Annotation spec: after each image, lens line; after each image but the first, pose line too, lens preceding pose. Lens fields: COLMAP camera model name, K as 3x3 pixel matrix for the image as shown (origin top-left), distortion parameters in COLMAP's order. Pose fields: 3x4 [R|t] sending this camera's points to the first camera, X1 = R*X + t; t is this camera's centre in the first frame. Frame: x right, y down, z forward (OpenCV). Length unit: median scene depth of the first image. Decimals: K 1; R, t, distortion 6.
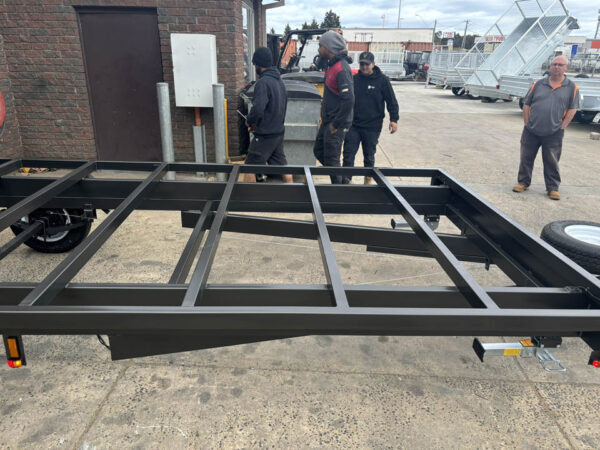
lens RADIAL K [[448.4, 0, 300.0], [0, 448.4, 225.0], [0, 0, 1]] dist [0.053999, -0.053928]
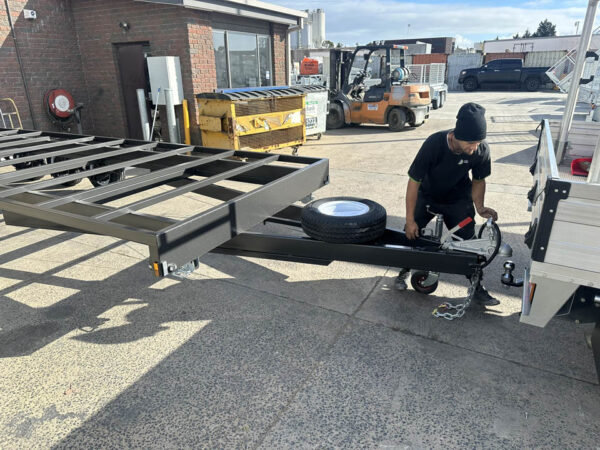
lens RADIAL K [[420.0, 0, 301.3], [0, 420.0, 227.2], [0, 0, 1]] dist [0.075188, -0.097945]
pose [[0.898420, 0.122713, -0.421643, 1.132579], [-0.126332, 0.991797, 0.019465, 0.078370], [0.420573, 0.035780, 0.906553, -0.103712]]
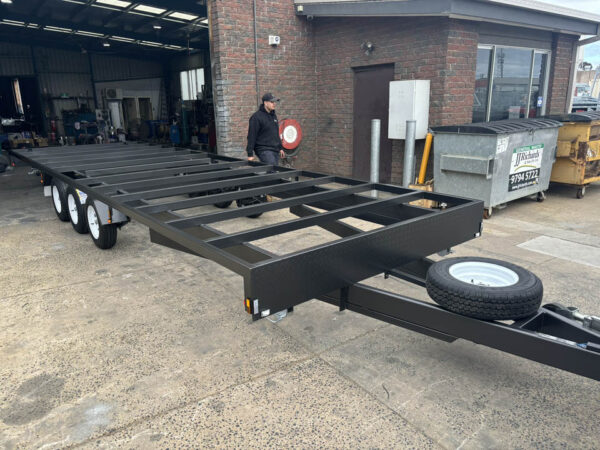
lens RADIAL K [[448.4, 0, 300.0], [0, 448.4, 225.0], [0, 0, 1]] dist [0.053999, -0.053928]
pose [[0.605029, 0.179043, -0.775811, 0.800262], [-0.253096, 0.967097, 0.025808, -0.001082], [0.754906, 0.180740, 0.630437, 0.100382]]
